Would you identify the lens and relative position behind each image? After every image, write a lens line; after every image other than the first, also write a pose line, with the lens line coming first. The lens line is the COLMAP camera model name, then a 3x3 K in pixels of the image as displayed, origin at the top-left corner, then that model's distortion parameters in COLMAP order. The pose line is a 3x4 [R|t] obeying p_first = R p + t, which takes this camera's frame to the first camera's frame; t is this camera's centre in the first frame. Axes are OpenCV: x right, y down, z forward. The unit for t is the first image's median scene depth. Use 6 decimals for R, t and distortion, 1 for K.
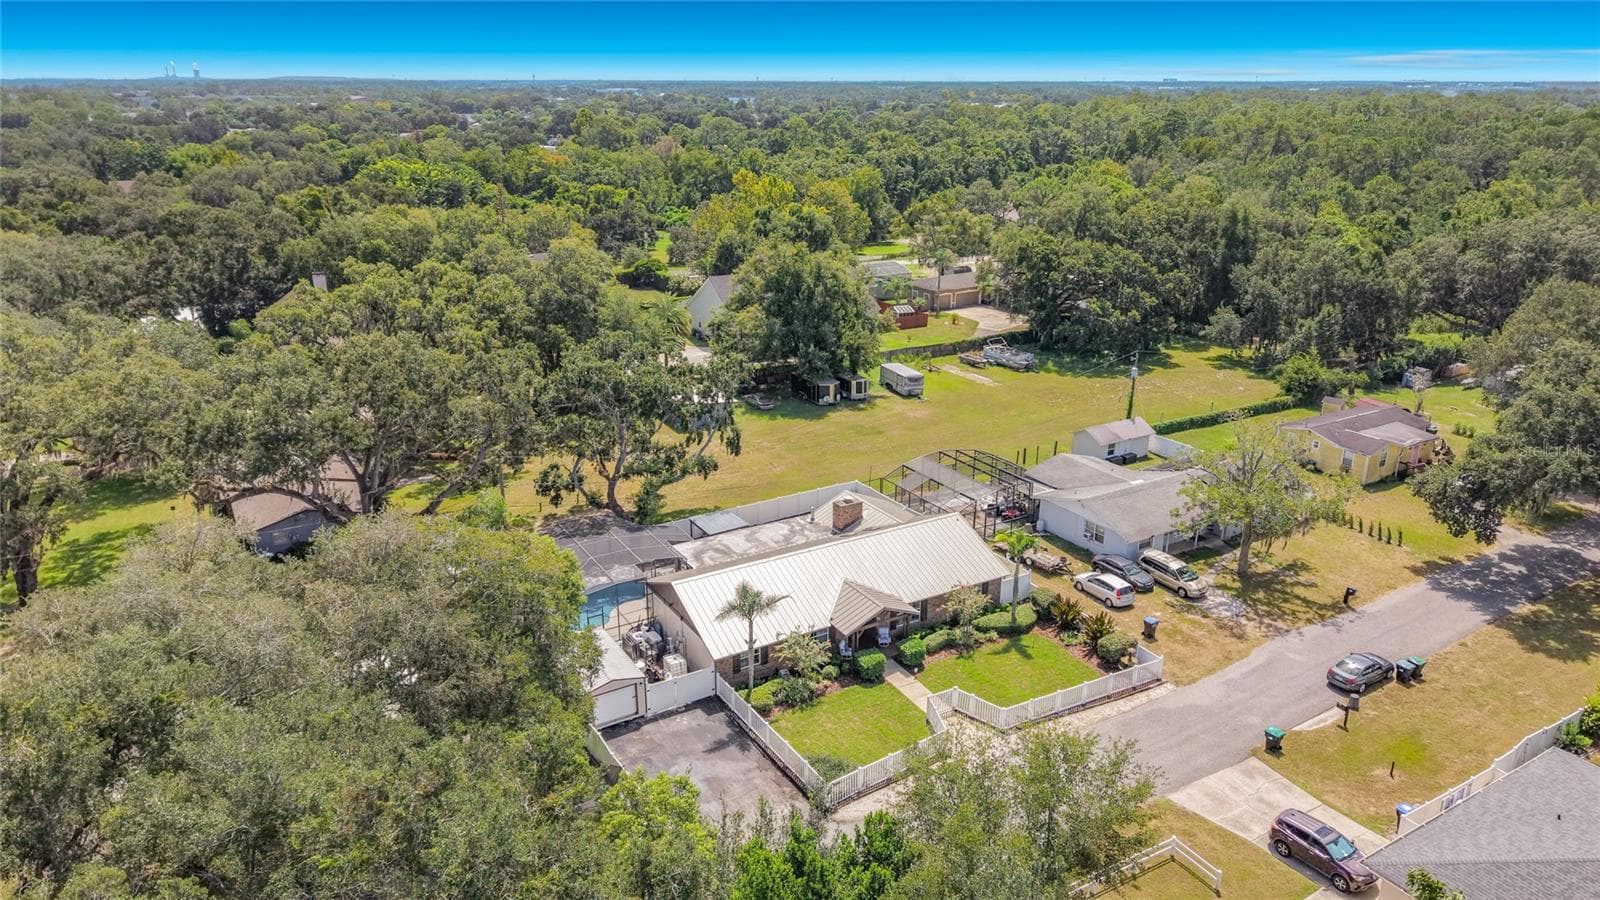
lens RADIAL K [[1102.6, 0, 796.3], [0, 1102.6, 448.2], [0, 0, 1]] dist [0.006785, -0.000568]
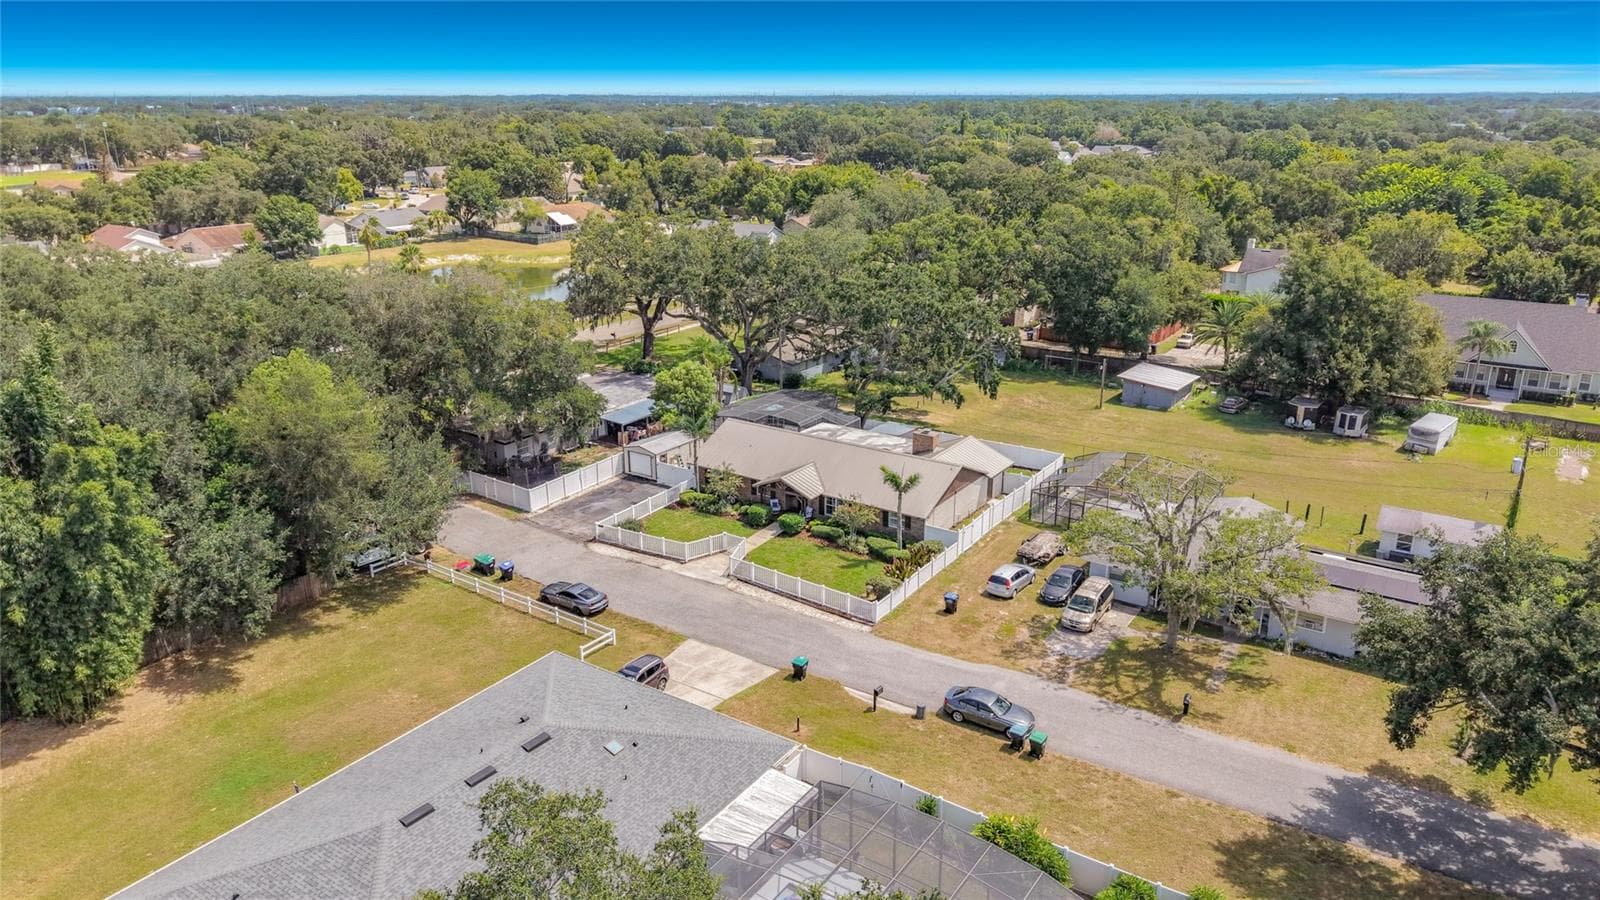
lens RADIAL K [[1102.6, 0, 796.3], [0, 1102.6, 448.2], [0, 0, 1]] dist [0.006785, -0.000568]
pose [[0.422910, 0.281847, -0.861226, 0.931154], [-0.294409, 0.941577, 0.163572, -0.076184], [0.857013, 0.184377, 0.481181, 0.338330]]
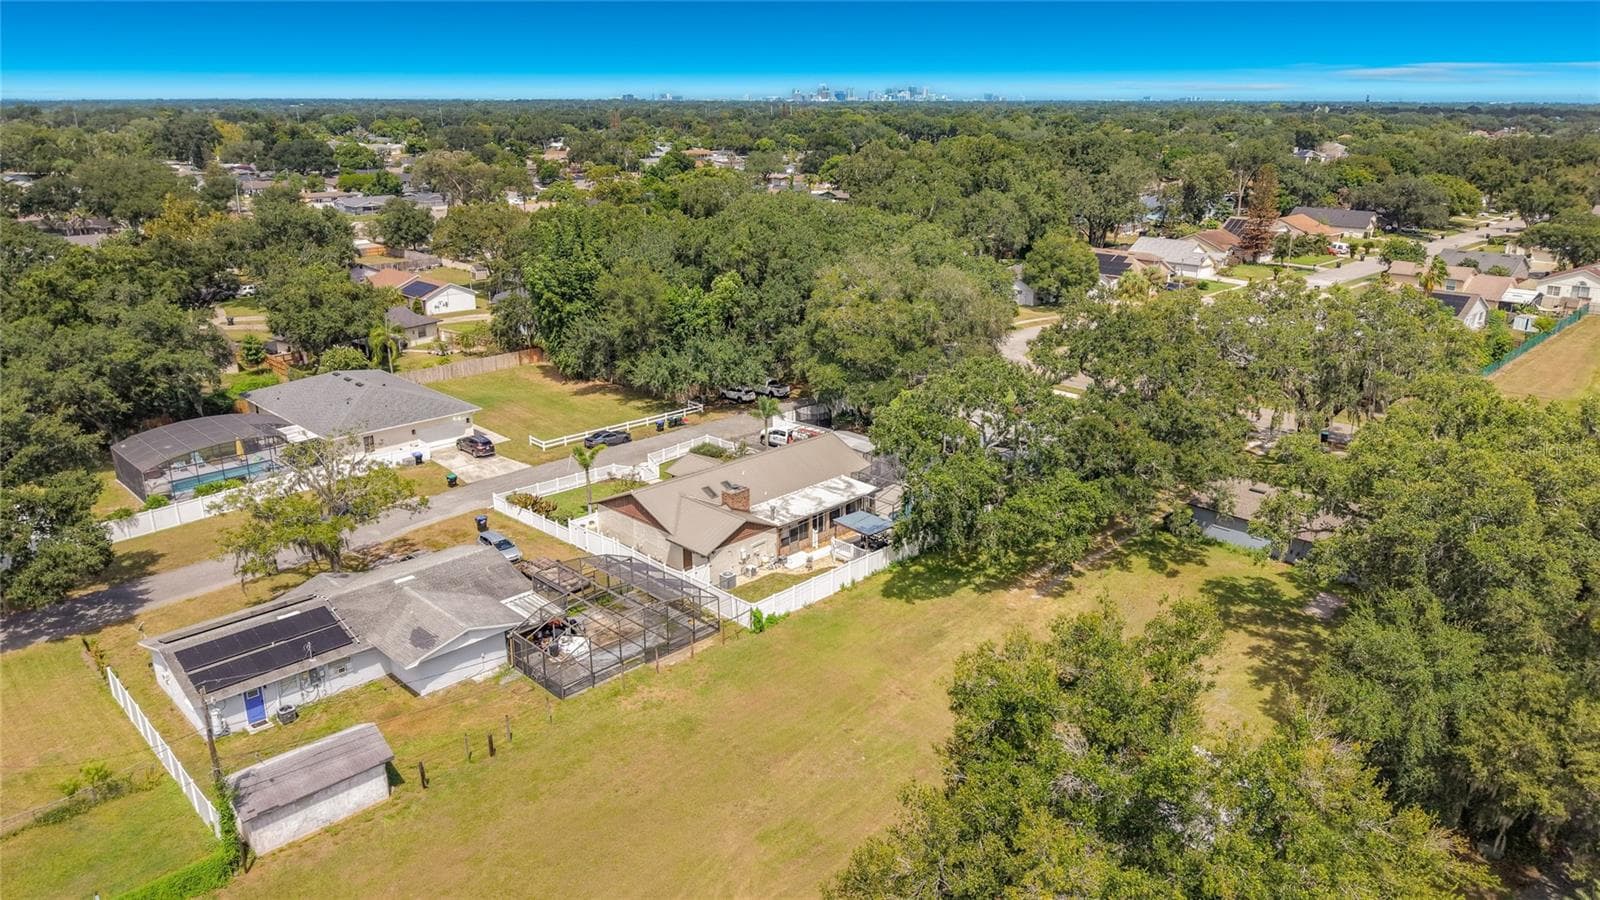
lens RADIAL K [[1102.6, 0, 796.3], [0, 1102.6, 448.2], [0, 0, 1]] dist [0.006785, -0.000568]
pose [[-0.970991, 0.074245, -0.227297, 0.217982], [-0.078051, 0.800094, 0.594776, -0.597036], [0.226018, 0.595263, -0.771089, 1.752666]]
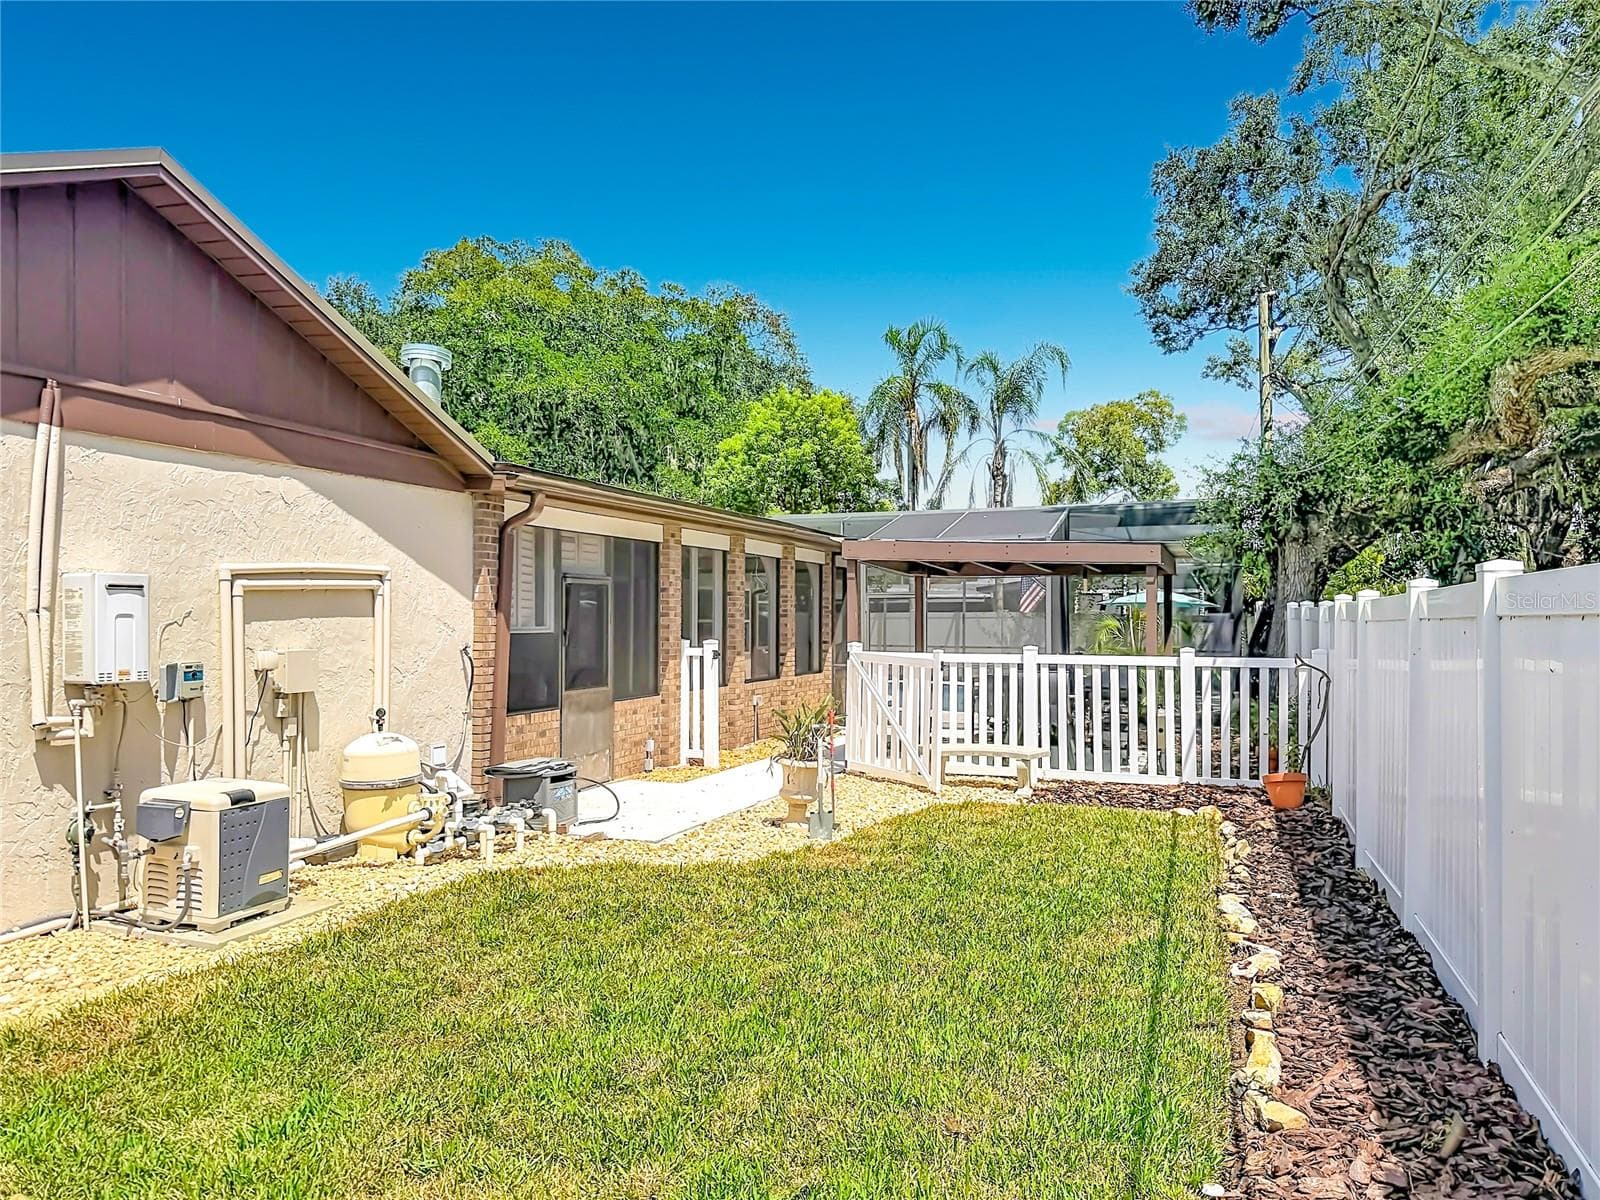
lens RADIAL K [[1102.8, 0, 800.0], [0, 1102.8, 600.0], [0, 0, 1]] dist [-0.000499, -0.000174]
pose [[-0.779197, -0.010159, -0.626697, 0.055737], [-0.207102, 0.947882, 0.242133, 0.044128], [0.591575, 0.318459, -0.740691, 1.115409]]
